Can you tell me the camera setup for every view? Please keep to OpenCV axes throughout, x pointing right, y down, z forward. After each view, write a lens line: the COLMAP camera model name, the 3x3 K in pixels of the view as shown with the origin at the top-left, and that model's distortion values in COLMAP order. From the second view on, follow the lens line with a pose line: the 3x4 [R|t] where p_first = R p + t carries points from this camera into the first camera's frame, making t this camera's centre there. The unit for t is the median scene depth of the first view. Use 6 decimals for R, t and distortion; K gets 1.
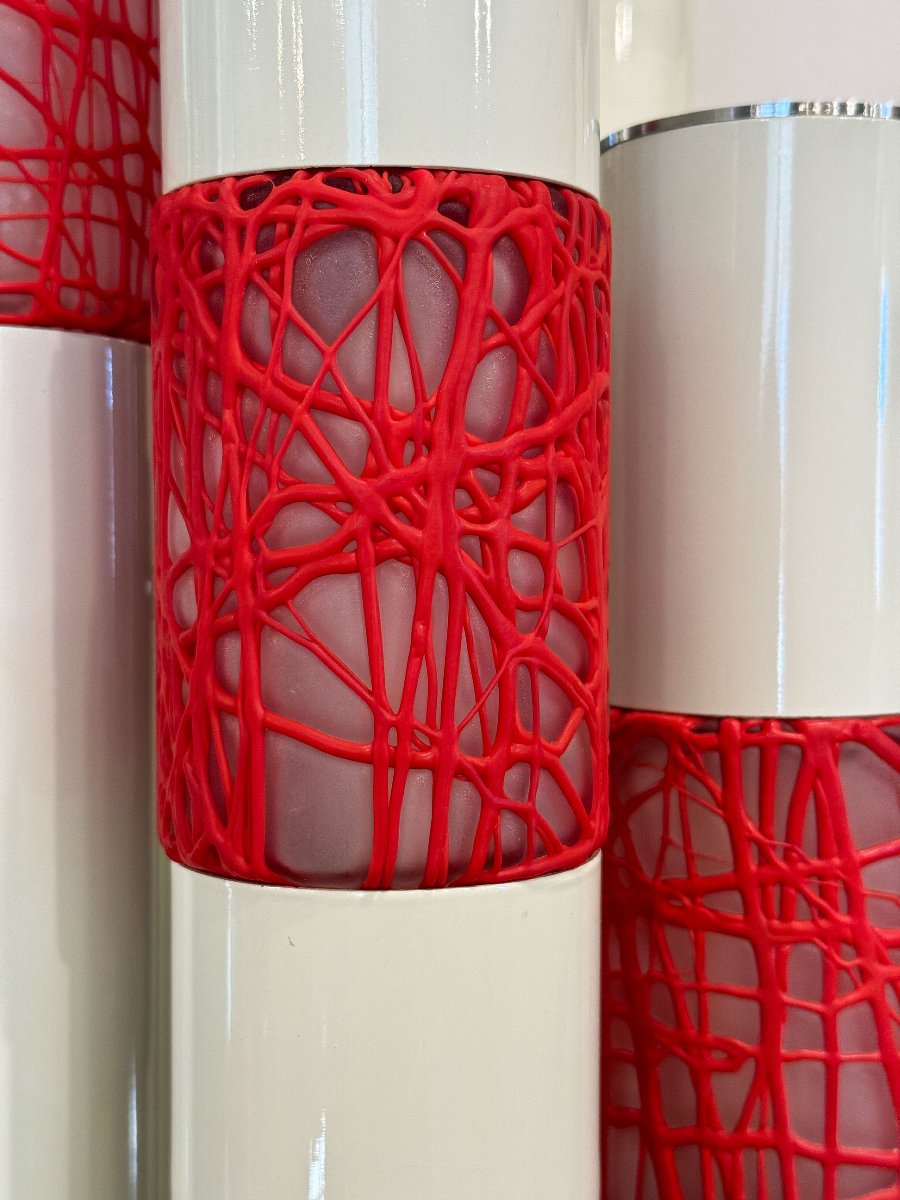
lens RADIAL K [[1554.1, 0, 450.0], [0, 1554.1, 600.0], [0, 0, 1]] dist [0.132860, -0.024002]
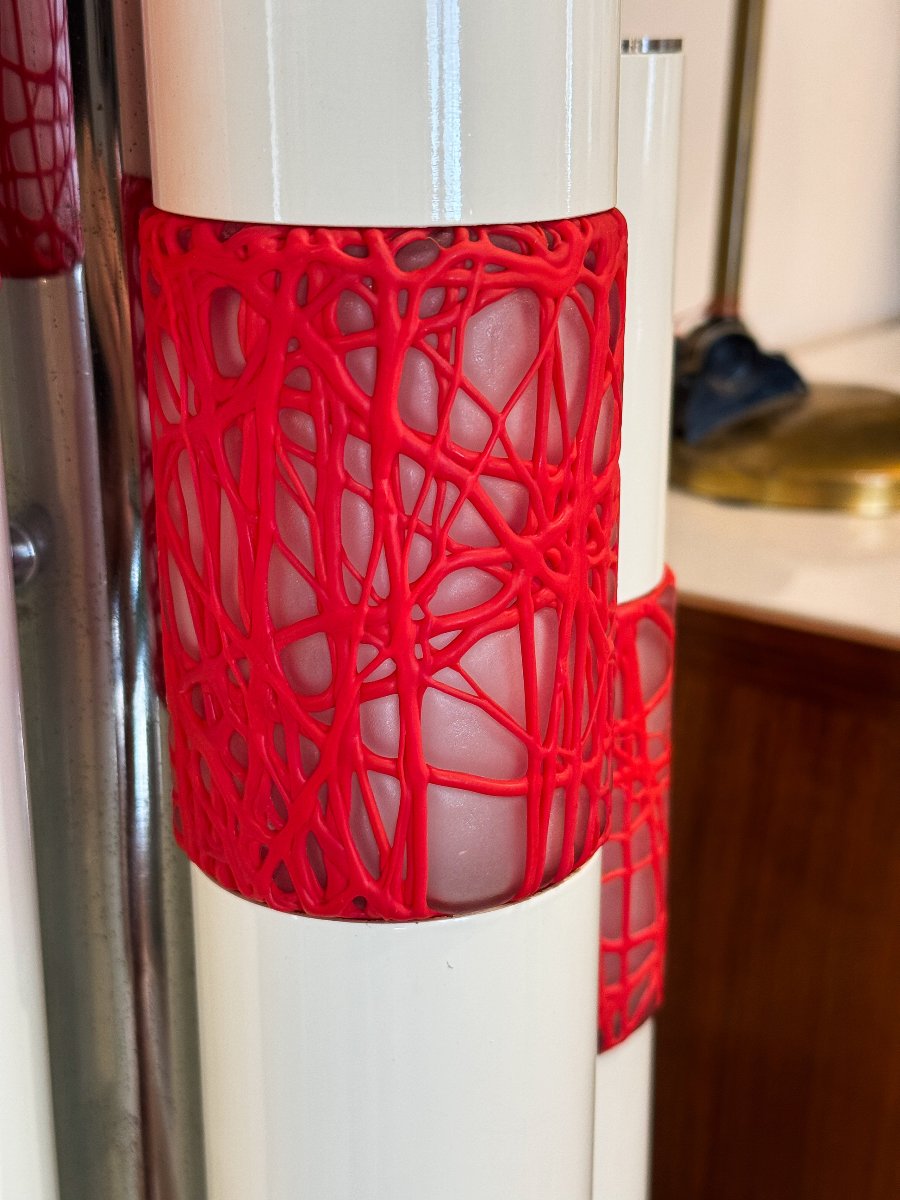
lens RADIAL K [[1554.1, 0, 450.0], [0, 1554.1, 600.0], [0, 0, 1]] dist [0.132860, -0.024002]
pose [[0.831521, -0.171955, 0.528208, -0.466329], [0.041597, 0.967487, 0.249477, -0.214040], [-0.553933, -0.185474, 0.811639, 0.145949]]
